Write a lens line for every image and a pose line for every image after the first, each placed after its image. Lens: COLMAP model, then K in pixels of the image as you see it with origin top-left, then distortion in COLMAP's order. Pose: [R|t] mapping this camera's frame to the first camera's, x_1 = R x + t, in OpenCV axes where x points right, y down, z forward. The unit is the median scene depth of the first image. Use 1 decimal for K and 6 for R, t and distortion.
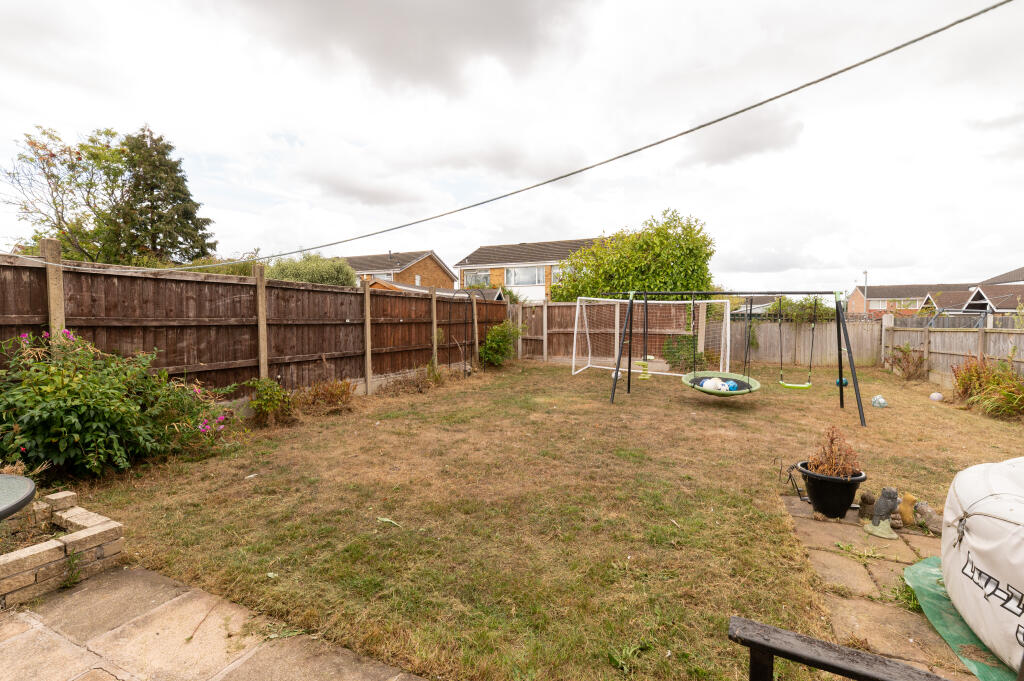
lens RADIAL K [[465.7, 0, 512.0], [0, 465.7, 340.5], [0, 0, 1]] dist [-0.000189, -0.000027]
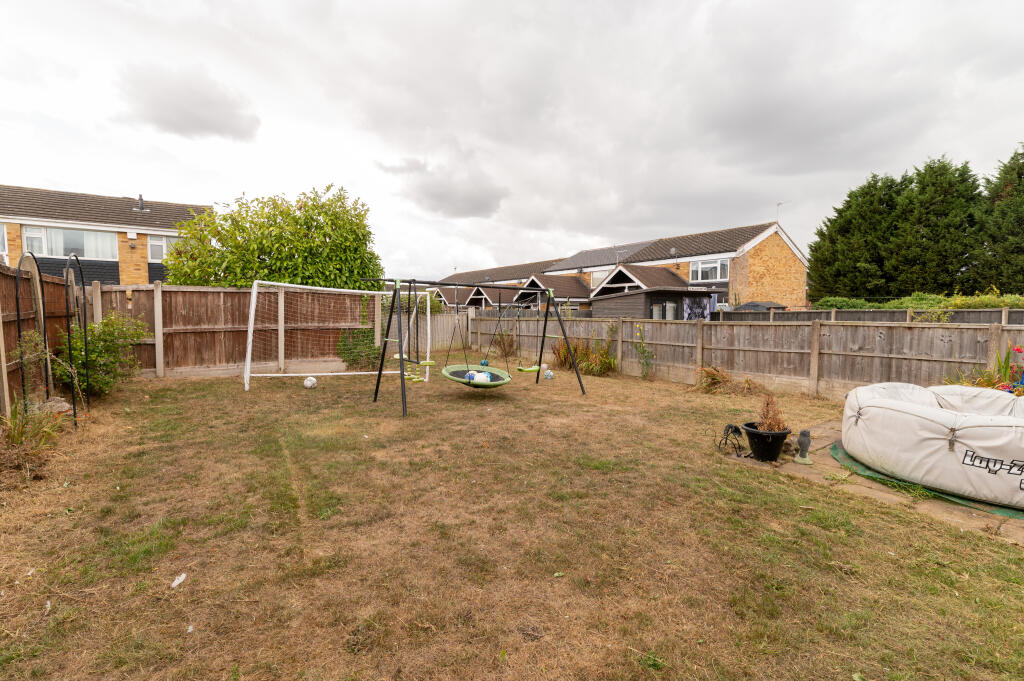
lens RADIAL K [[453.4, 0, 506.0], [0, 453.4, 342.0], [0, 0, 1]] dist [-0.002097, -0.000230]
pose [[0.518852, -0.057113, 0.852954, -0.251585], [0.037342, 0.998328, 0.044132, -0.015374], [-0.854048, 0.008953, 0.520117, 0.309281]]
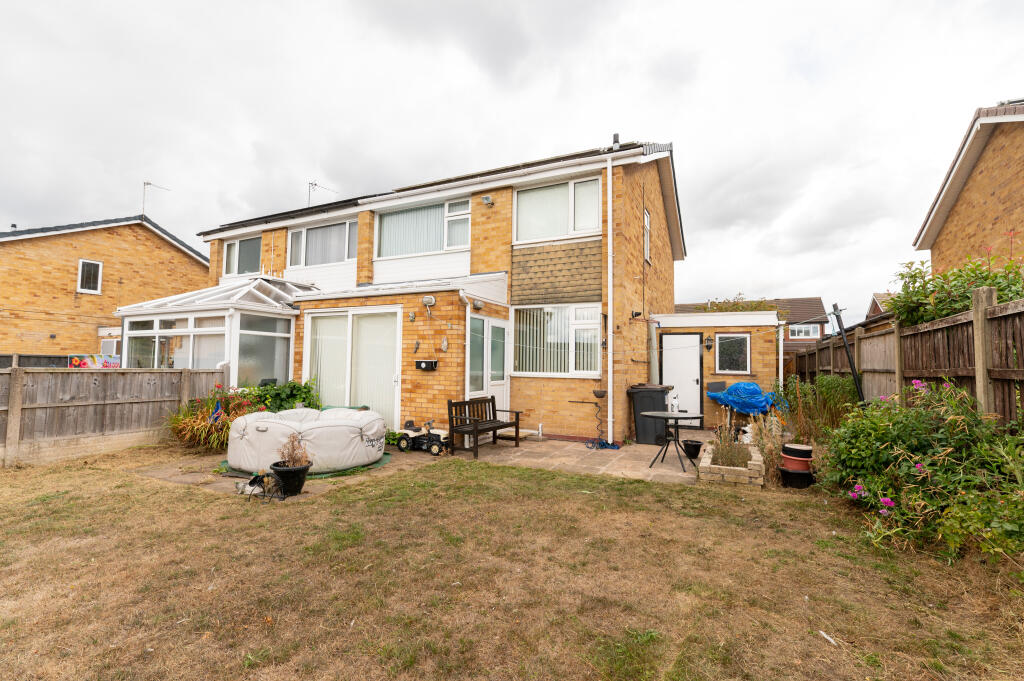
lens RADIAL K [[453.4, 0, 506.0], [0, 453.4, 342.0], [0, 0, 1]] dist [-0.002097, -0.000230]
pose [[-0.997034, -0.008701, 0.076463, -0.029058], [-0.009036, 0.999951, -0.004041, -0.033651], [-0.076424, -0.004720, -0.997064, 0.762057]]
